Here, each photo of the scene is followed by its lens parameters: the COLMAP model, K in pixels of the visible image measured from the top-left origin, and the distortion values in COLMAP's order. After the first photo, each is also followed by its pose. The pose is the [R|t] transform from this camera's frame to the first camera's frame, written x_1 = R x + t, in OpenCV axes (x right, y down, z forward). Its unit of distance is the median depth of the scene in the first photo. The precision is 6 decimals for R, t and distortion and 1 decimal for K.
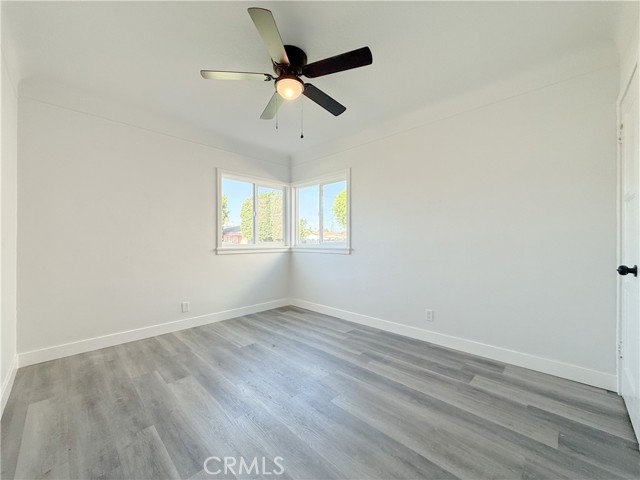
lens RADIAL K [[255.3, 0, 318.7], [0, 255.3, 240.4], [0, 0, 1]] dist [-0.001342, -0.000197]
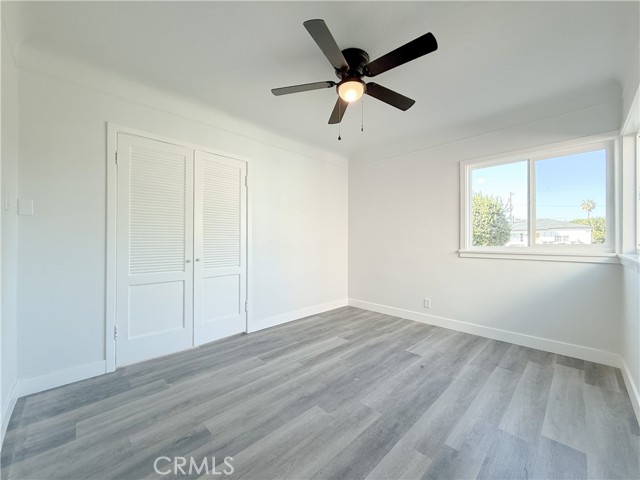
lens RADIAL K [[255.3, 0, 318.7], [0, 255.3, 240.4], [0, 0, 1]] dist [-0.001342, -0.000197]
pose [[-0.019211, 0.001066, -0.999815, 0.669598], [-0.000334, 0.999999, 0.001072, -0.006934], [0.999815, 0.000355, -0.019211, 0.665871]]
